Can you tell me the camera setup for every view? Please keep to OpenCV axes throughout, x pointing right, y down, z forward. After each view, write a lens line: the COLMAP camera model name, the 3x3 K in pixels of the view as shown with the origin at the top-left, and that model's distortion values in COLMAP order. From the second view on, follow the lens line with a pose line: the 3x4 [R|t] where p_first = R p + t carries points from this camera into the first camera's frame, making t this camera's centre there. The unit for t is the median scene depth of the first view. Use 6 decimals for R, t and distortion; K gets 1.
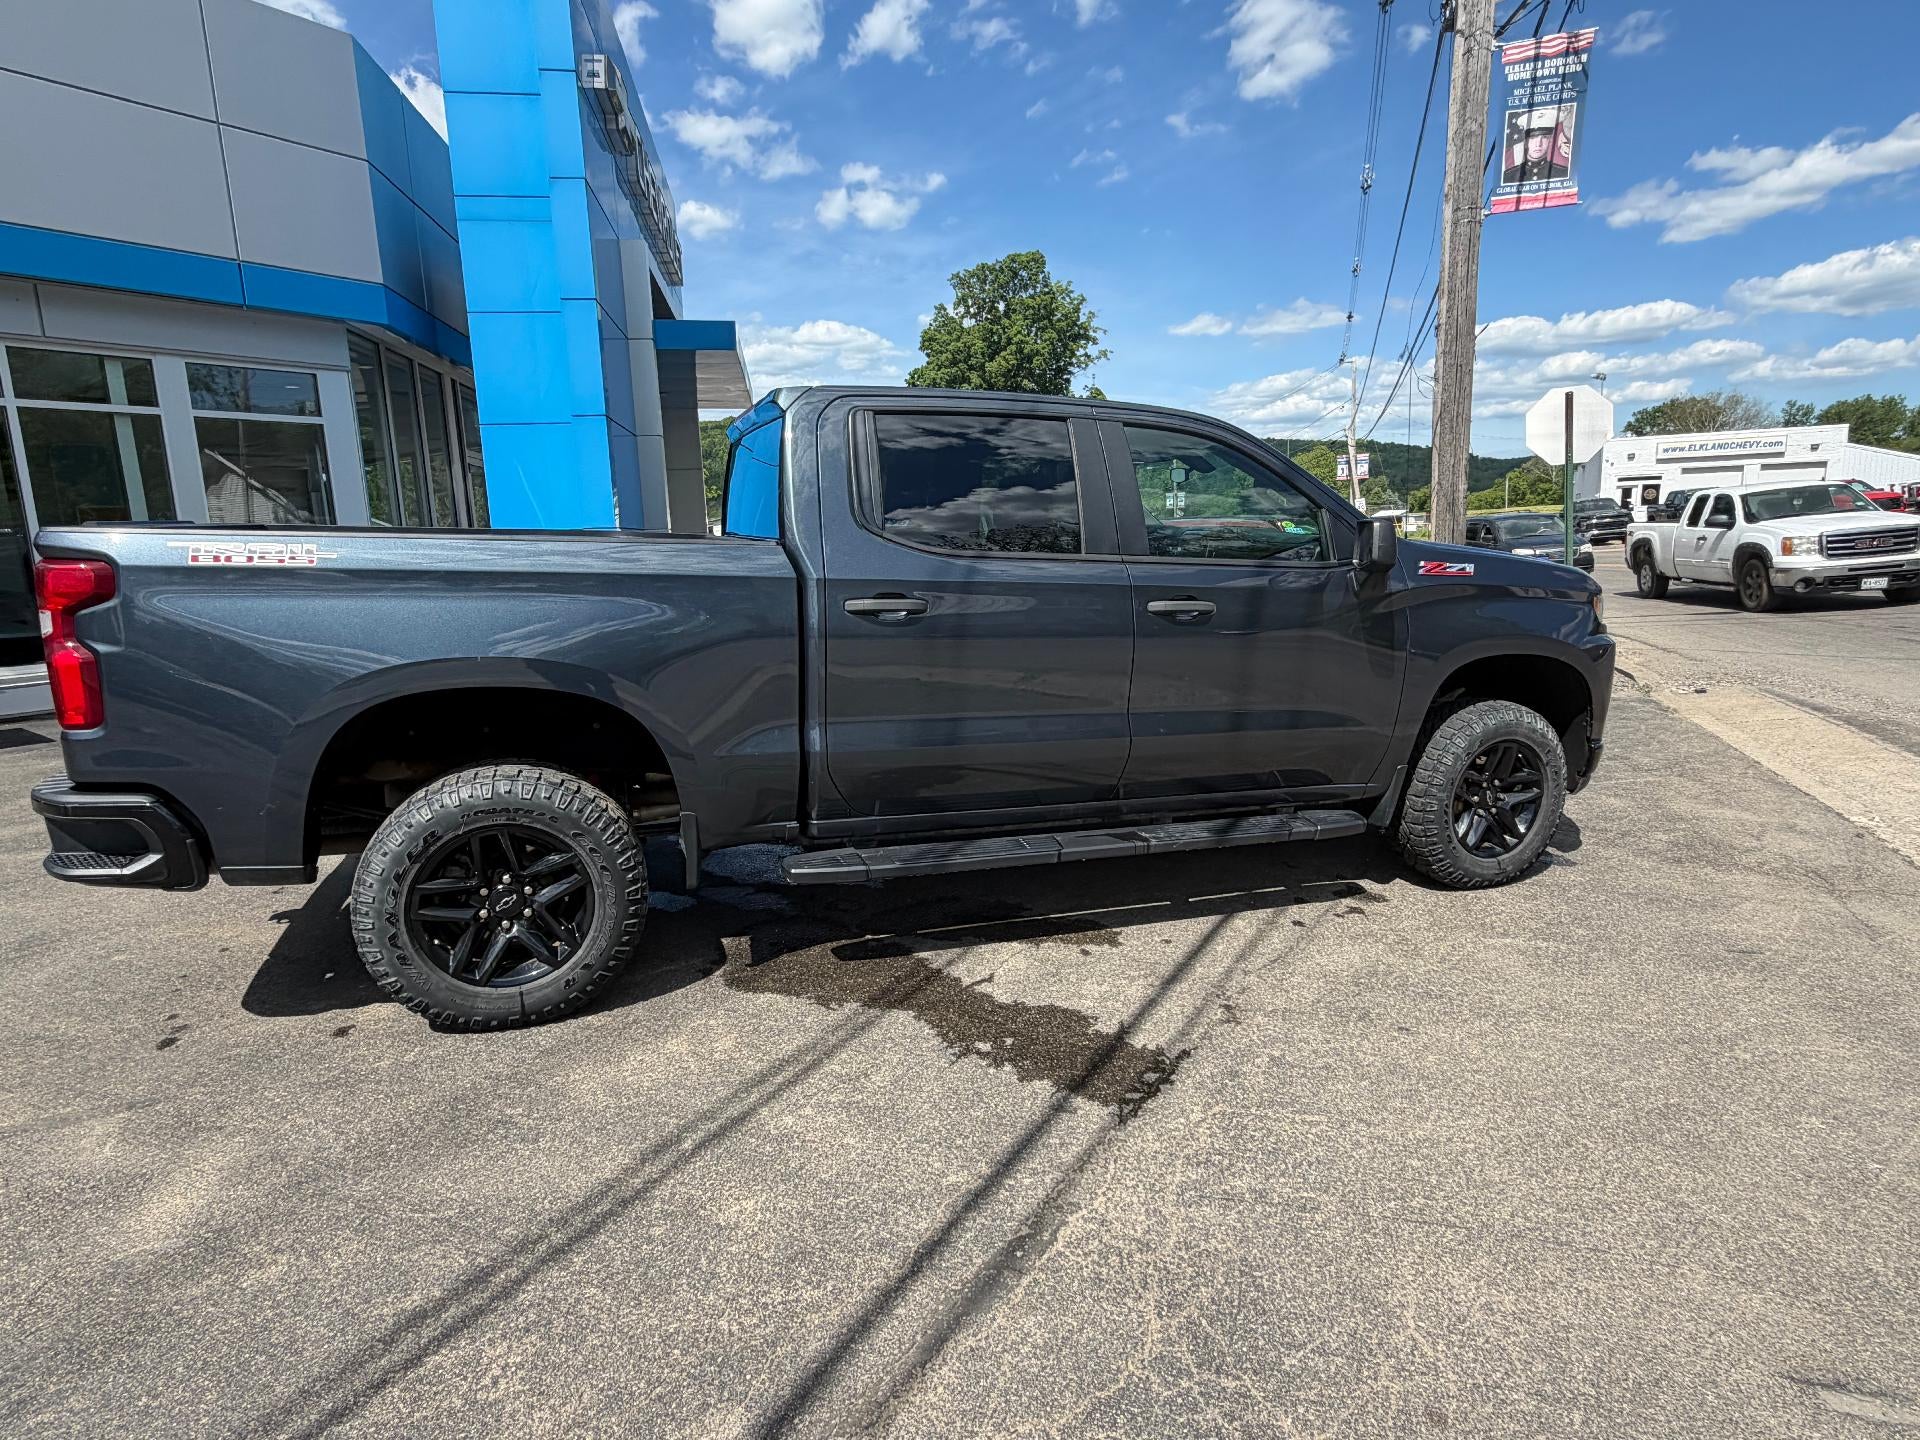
lens RADIAL K [[1034.7, 0, 953.7], [0, 1034.7, 704.4], [0, 0, 1]] dist [-0.001096, -0.000298]
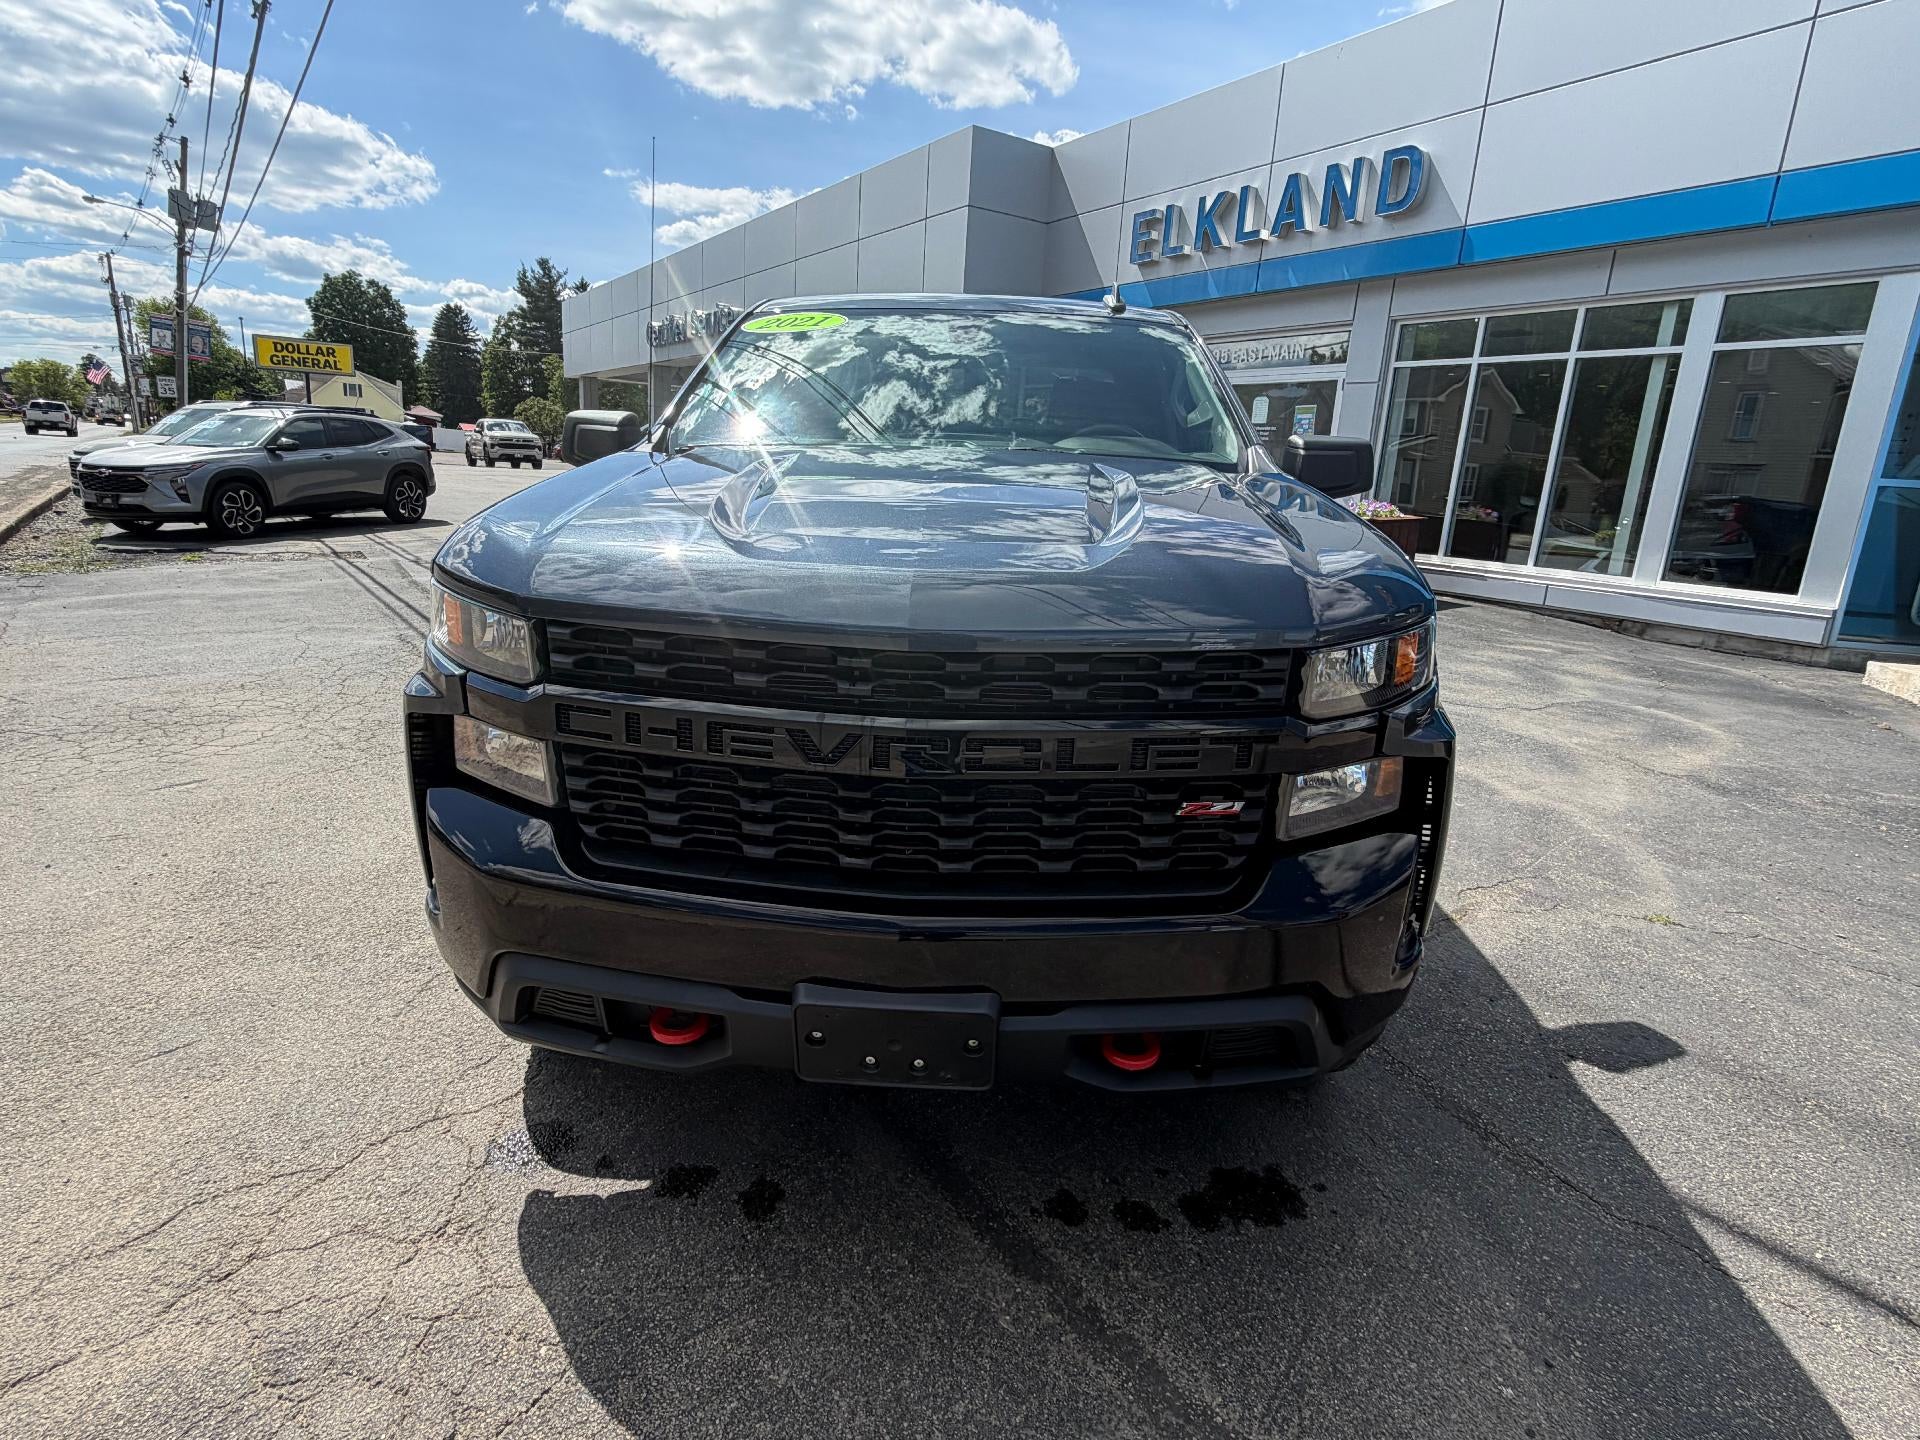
lens RADIAL K [[1032.0, 0, 948.3], [0, 1032.0, 724.1], [0, 0, 1]] dist [0.000169, 0.000074]
pose [[-0.372949, 0.239259, -0.896473, 0.964320], [-0.196461, 0.923912, 0.328313, -0.237853], [0.906815, 0.298566, -0.297567, 1.364825]]
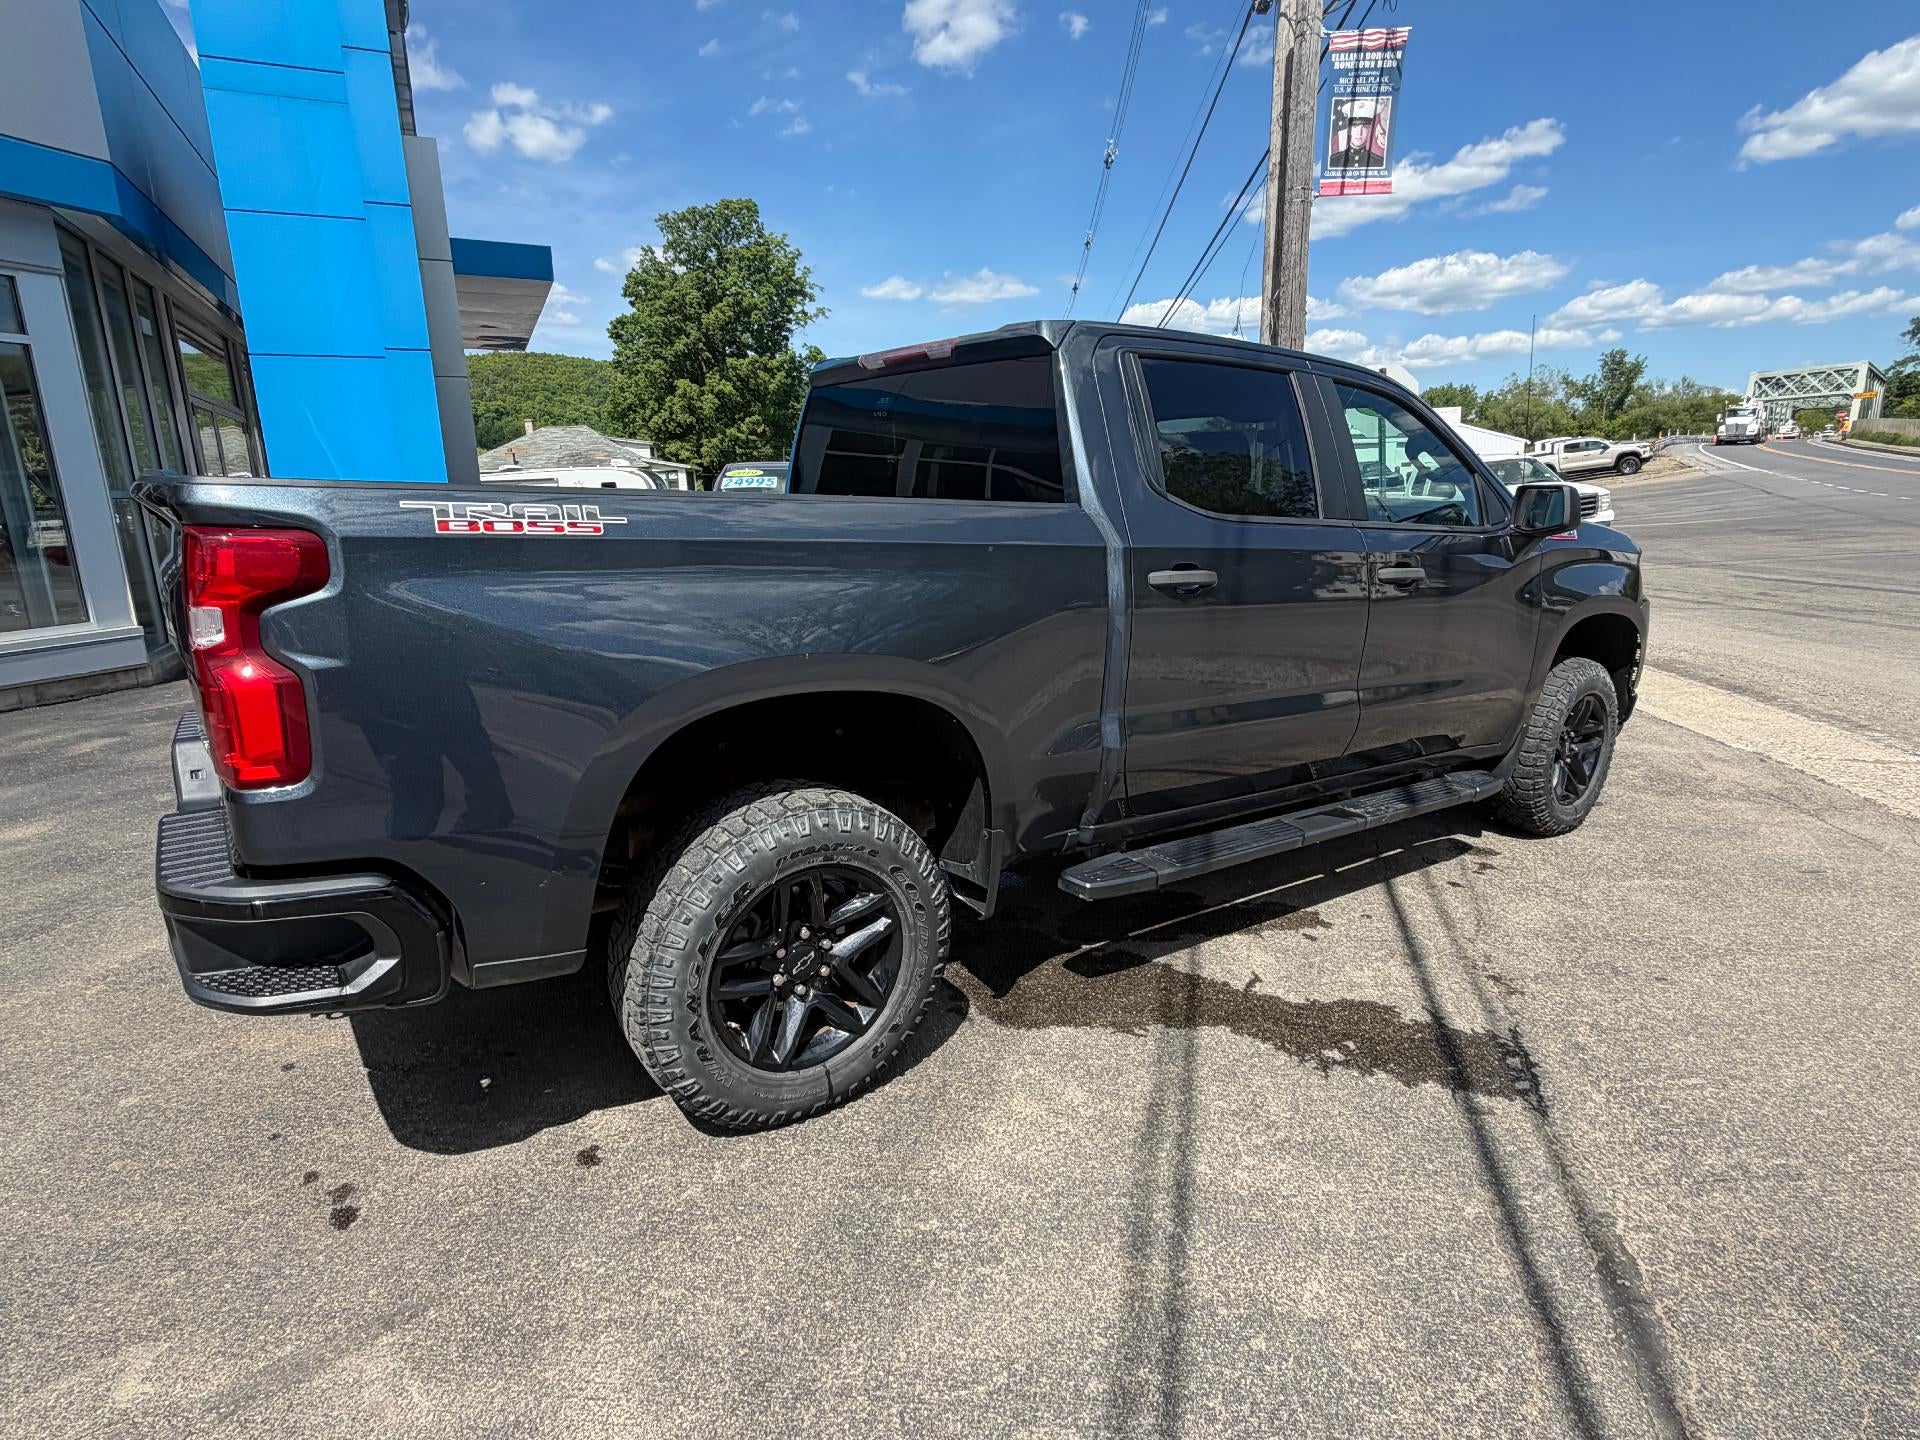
lens RADIAL K [[1034.4, 0, 958.3], [0, 1034.4, 716.5], [0, 0, 1]] dist [-0.002115, 0.000559]
pose [[0.959101, -0.052958, 0.278067, -0.379640], [0.040295, 0.997882, 0.051062, -0.022876], [-0.280182, -0.037768, 0.959204, 0.154874]]
